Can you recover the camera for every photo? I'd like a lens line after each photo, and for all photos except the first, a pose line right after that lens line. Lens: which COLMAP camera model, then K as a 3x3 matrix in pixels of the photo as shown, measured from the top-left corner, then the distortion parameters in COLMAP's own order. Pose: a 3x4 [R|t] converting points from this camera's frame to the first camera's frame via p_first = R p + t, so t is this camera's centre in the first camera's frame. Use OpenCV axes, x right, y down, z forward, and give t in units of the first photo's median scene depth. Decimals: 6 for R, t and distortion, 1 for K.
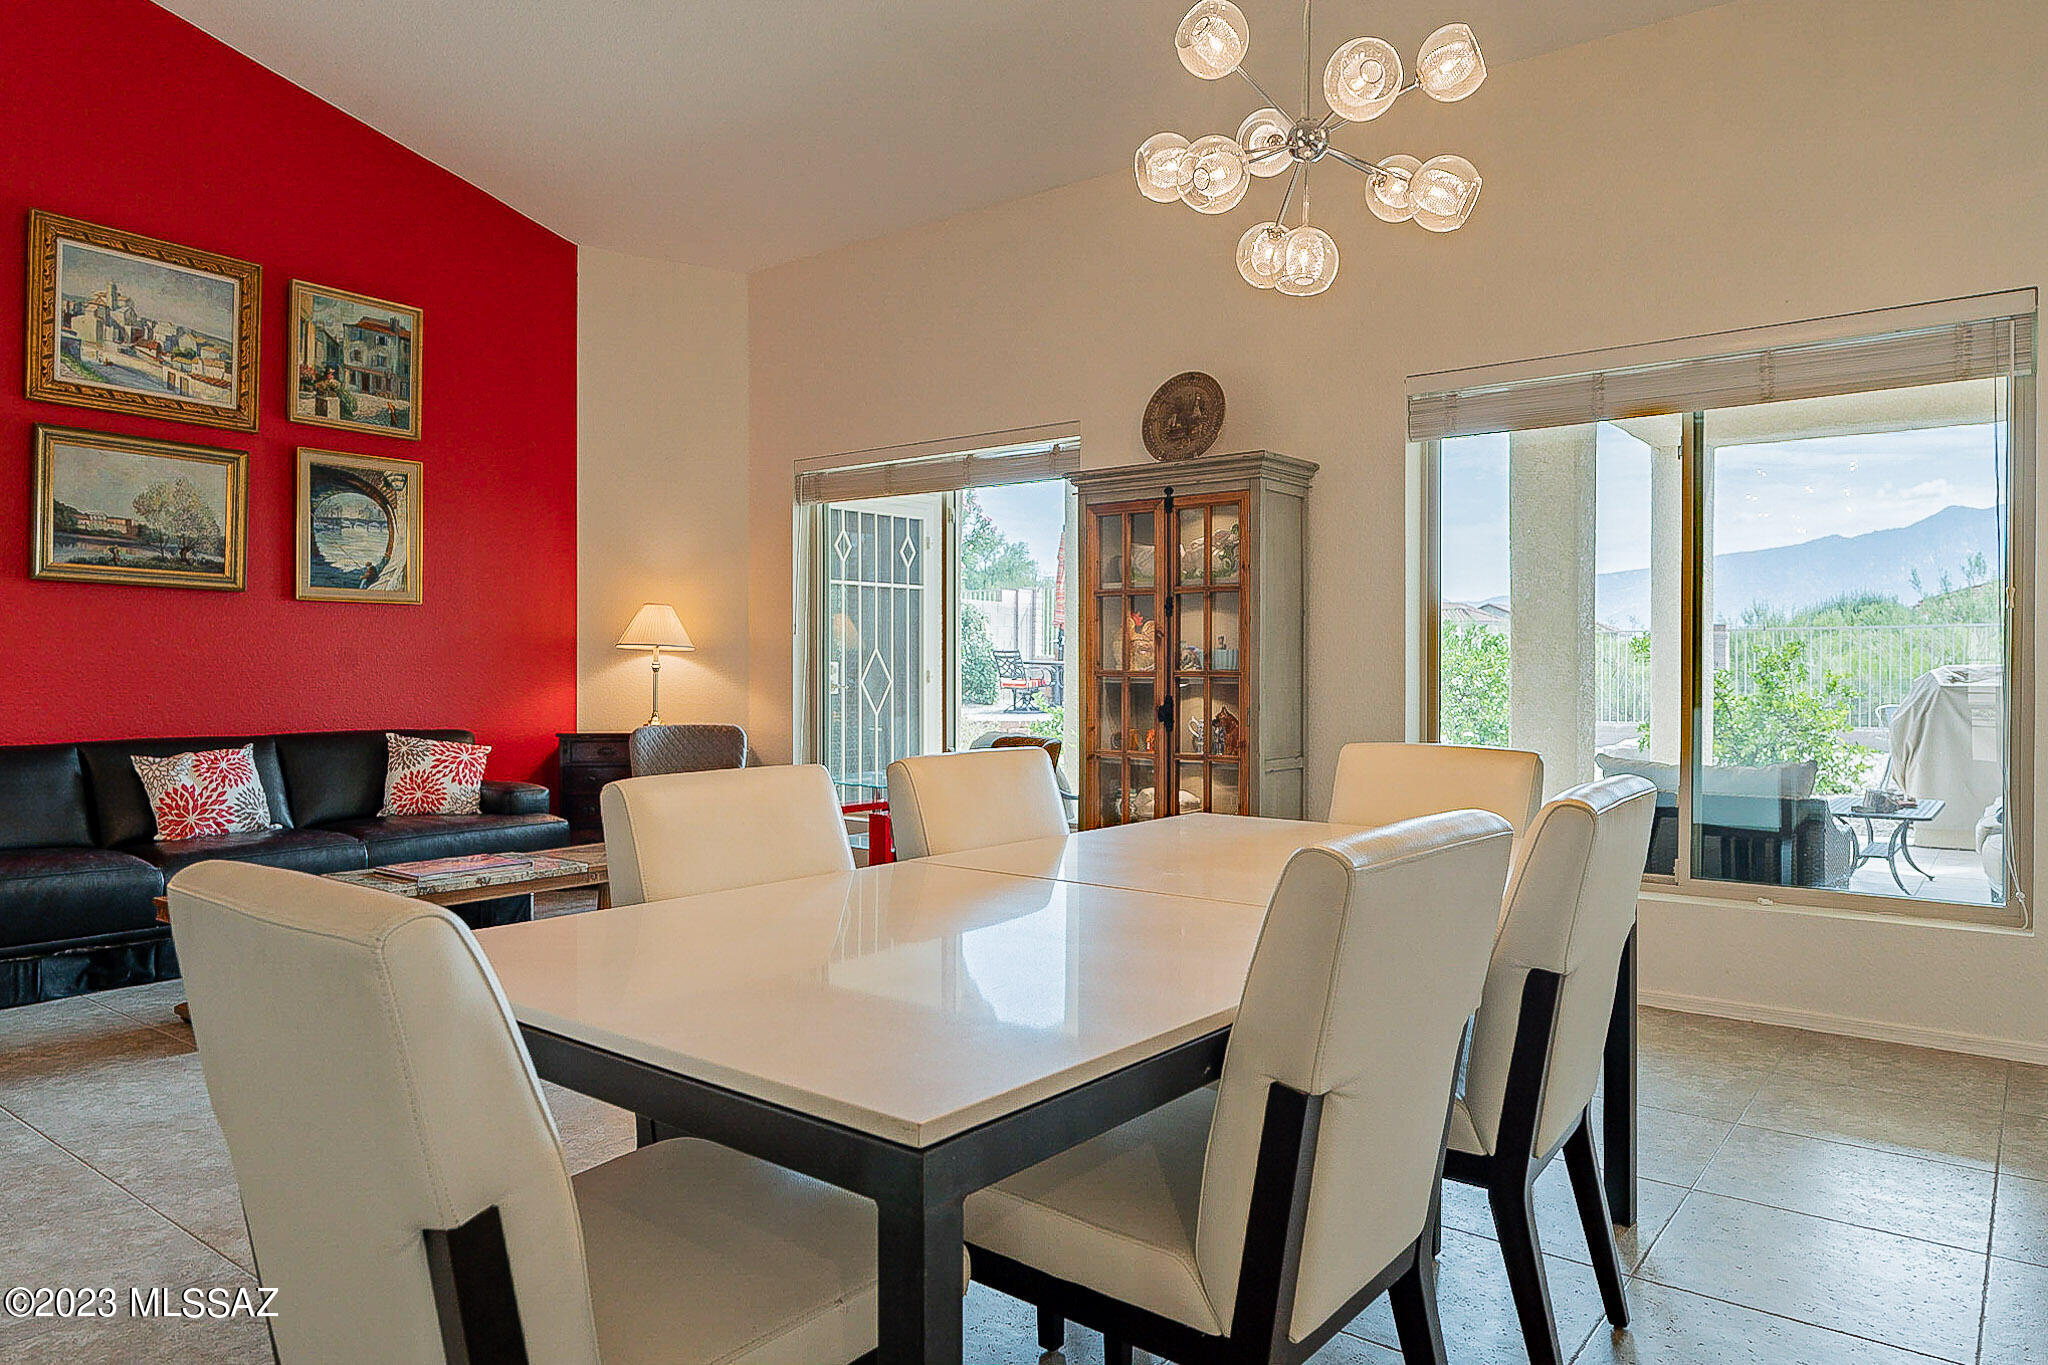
lens RADIAL K [[1311.4, 0, 1012.5], [0, 1311.4, 677.3], [0, 0, 1]] dist [0.001833, 0.000950]
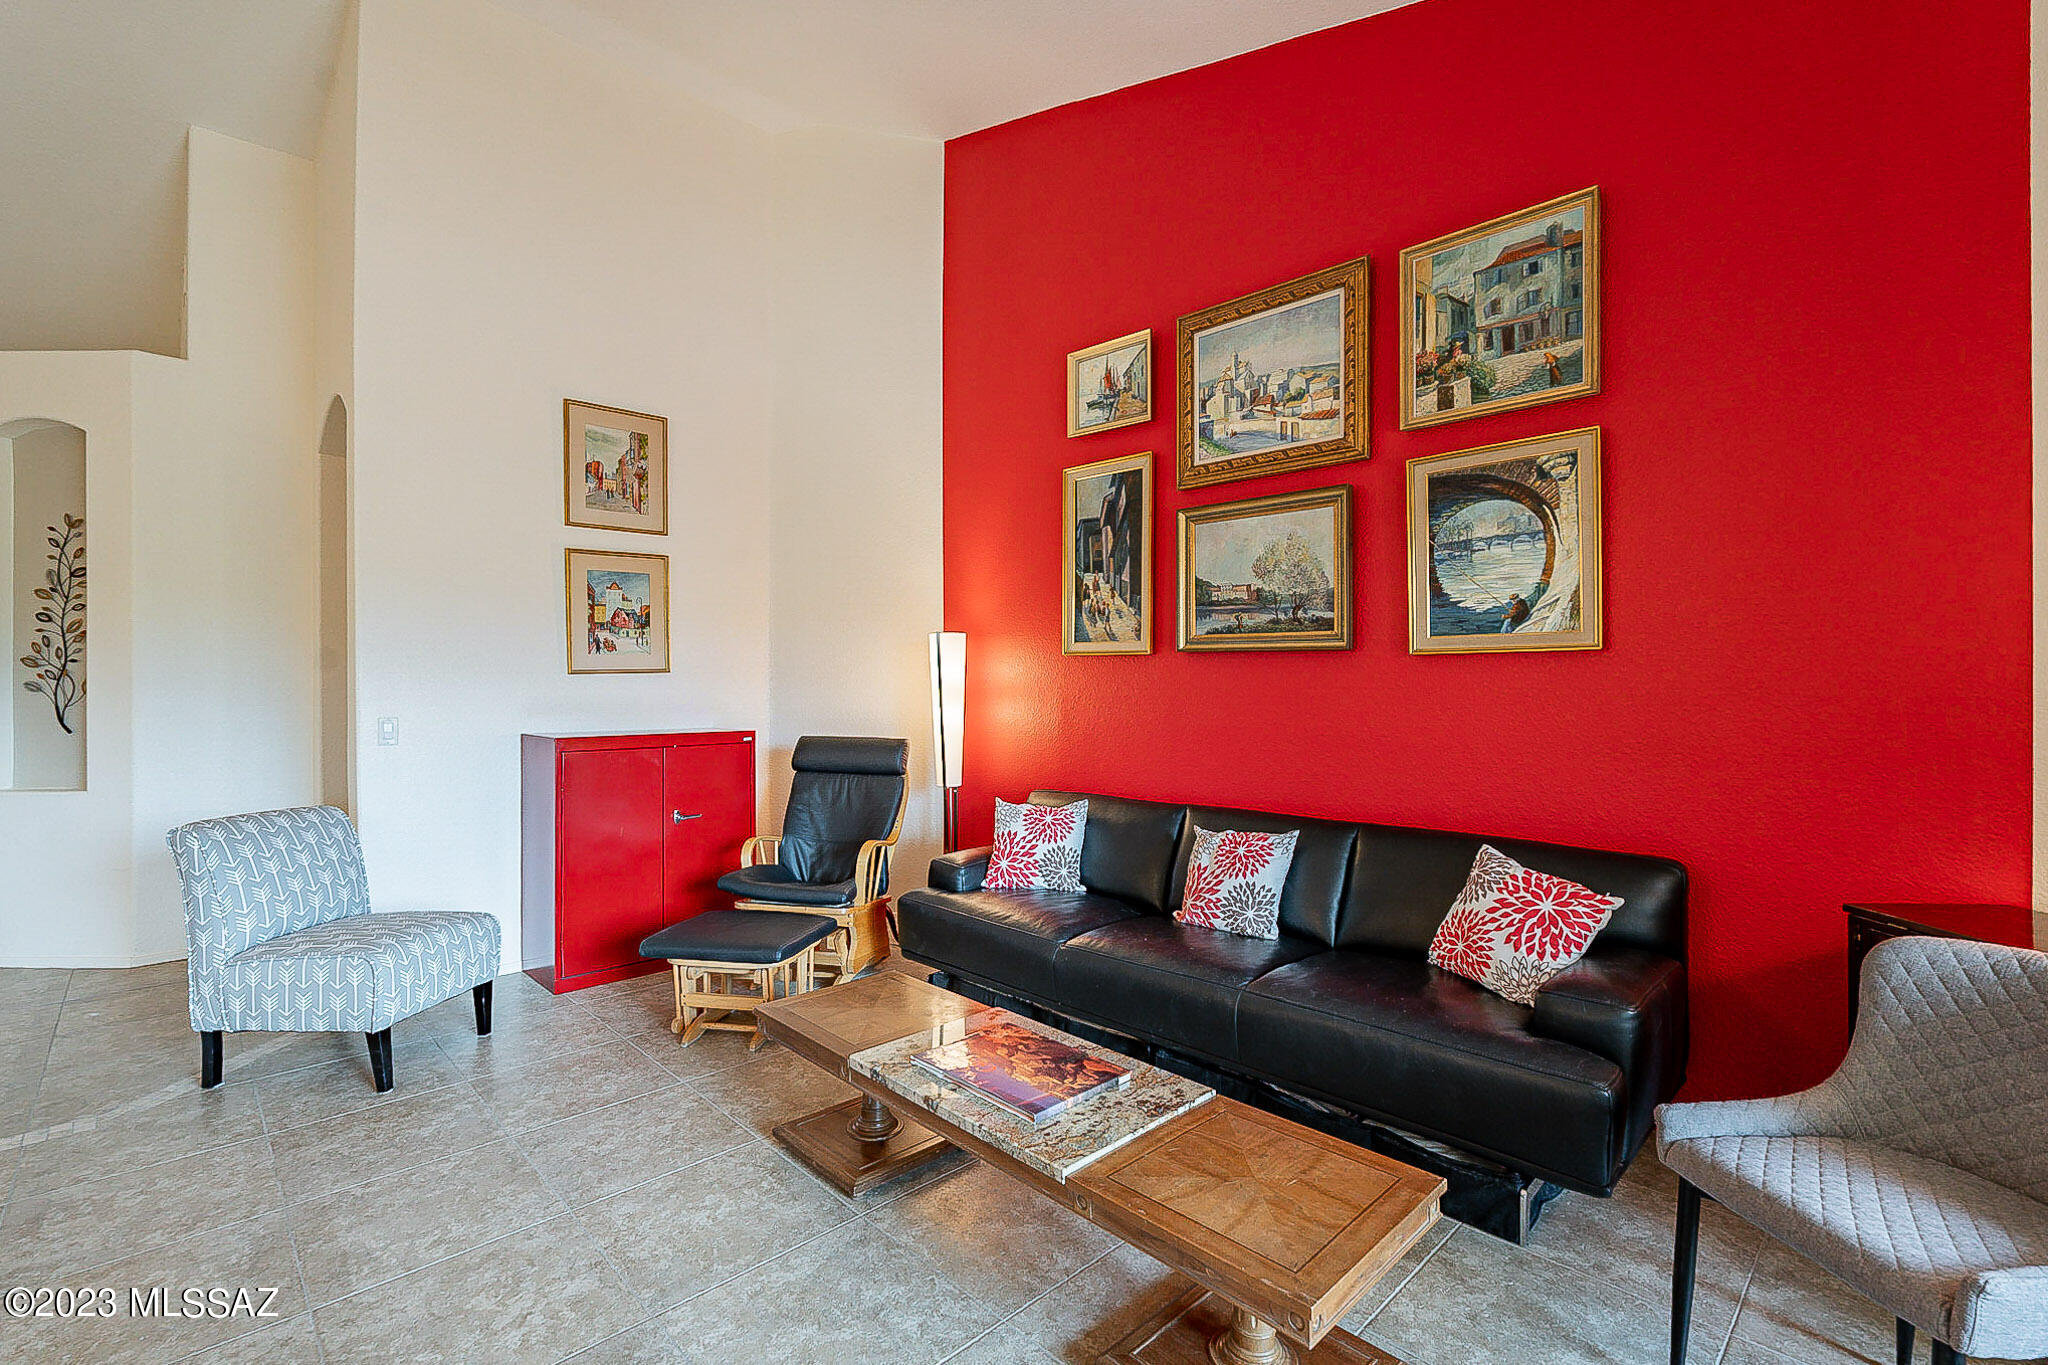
lens RADIAL K [[908.9, 0, 1015.6], [0, 908.9, 681.9], [0, 0, 1]] dist [0.001807, 0.000385]
pose [[-0.142873, -0.009110, -0.989699, 0.027134], [-0.008628, 0.999931, -0.007959, -0.038027], [0.989703, 0.007402, -0.142942, 0.877309]]
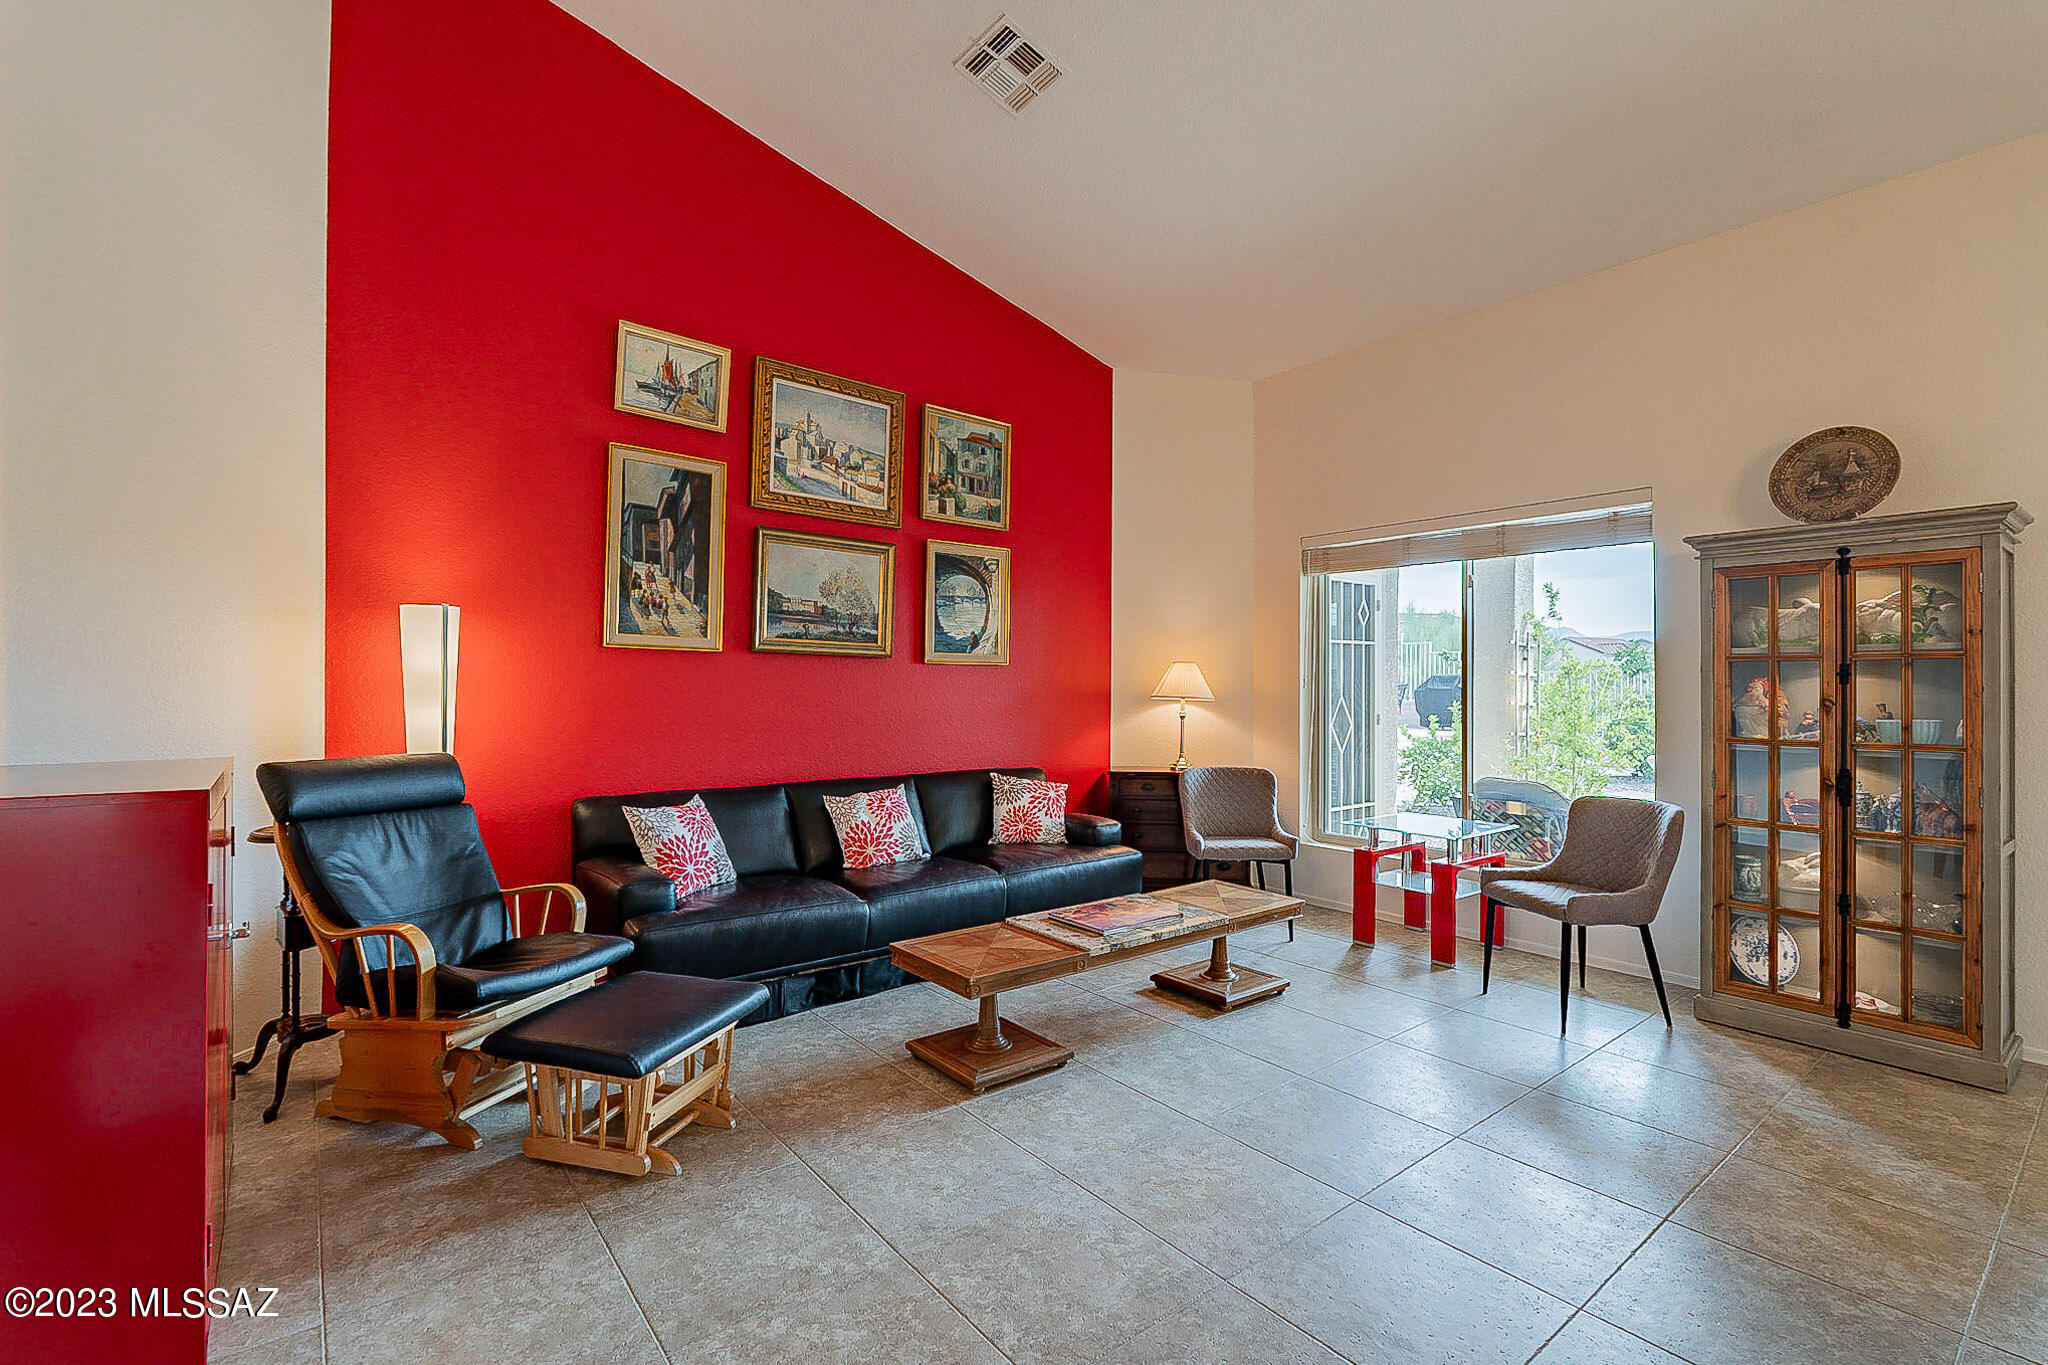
lens RADIAL K [[913.4, 0, 1017.3], [0, 913.4, 676.2], [0, 0, 1]] dist [-0.001821, 0.000036]
pose [[0.971069, 0.000782, -0.238797, -0.267891], [-0.005317, 0.999818, -0.018349, -0.033041], [0.238739, 0.019087, 0.970896, 0.198566]]
